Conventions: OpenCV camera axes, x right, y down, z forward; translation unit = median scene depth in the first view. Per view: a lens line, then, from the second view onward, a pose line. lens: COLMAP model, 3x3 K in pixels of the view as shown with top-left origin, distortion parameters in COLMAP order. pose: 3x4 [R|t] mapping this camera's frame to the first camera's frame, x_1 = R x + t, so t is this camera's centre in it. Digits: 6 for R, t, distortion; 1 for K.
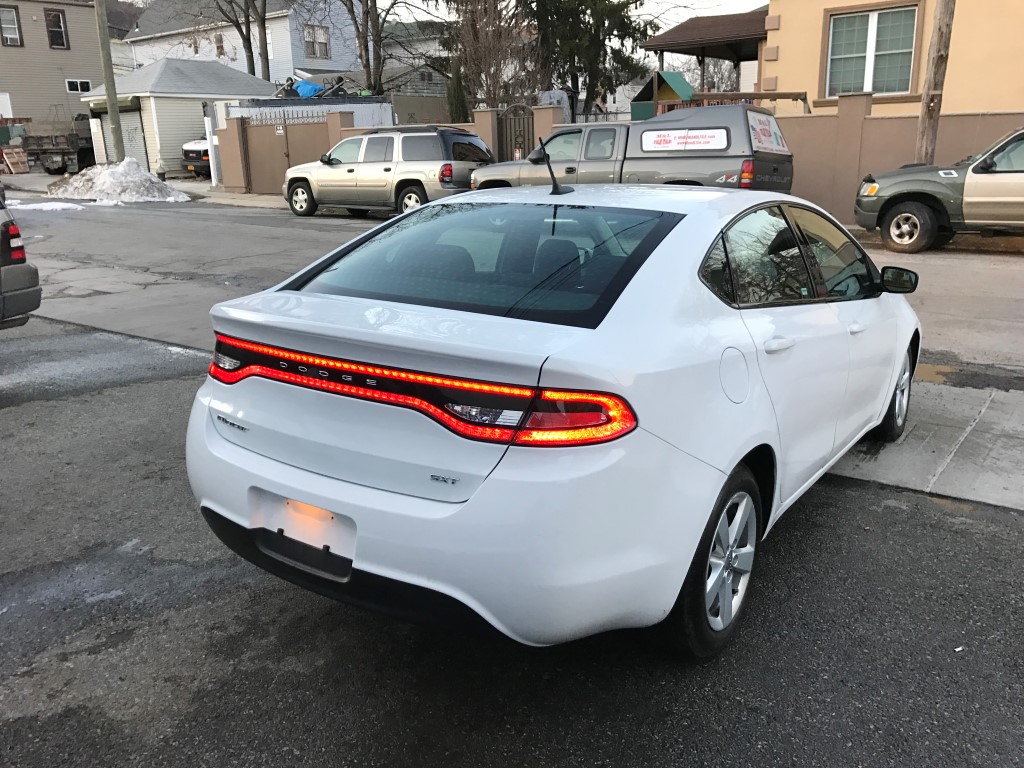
lens RADIAL K [[842.2, 0, 512.2], [0, 842.2, 388.2], [0, 0, 1]] dist [0.029030, -0.026614]
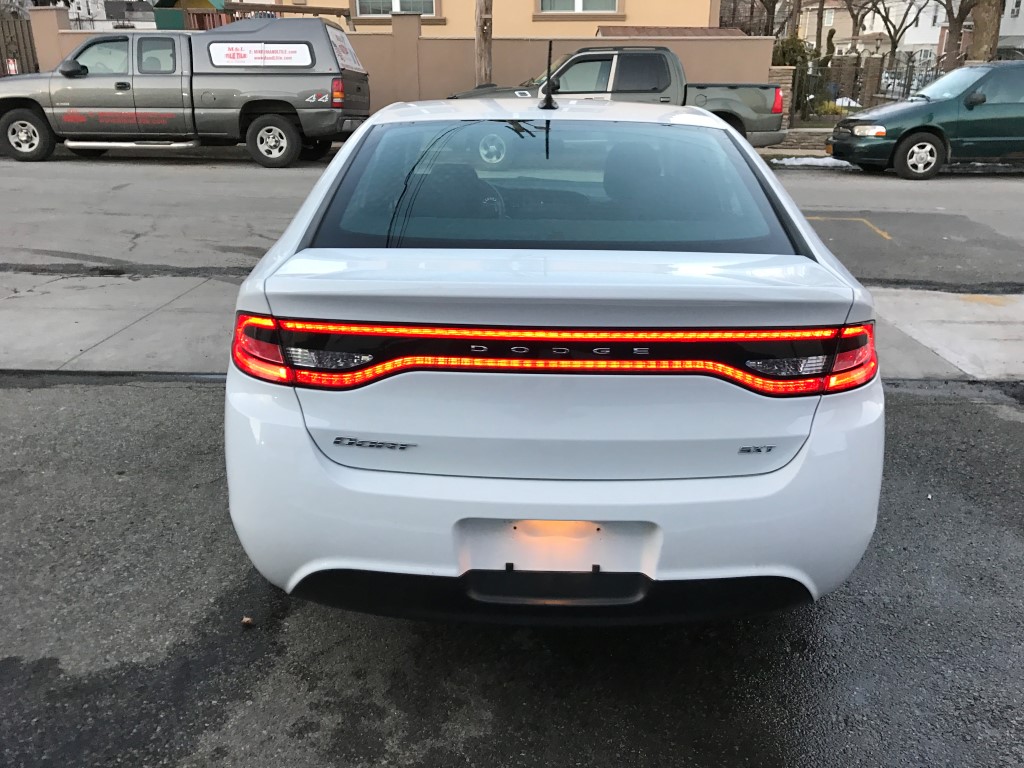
lens RADIAL K [[842.2, 0, 512.2], [0, 842.2, 388.2], [0, 0, 1]] dist [0.029030, -0.026614]
pose [[0.831125, -0.179255, 0.526403, -0.138703], [0.133736, 0.983269, 0.123679, -0.017395], [-0.539766, -0.032394, 0.841192, 0.080233]]
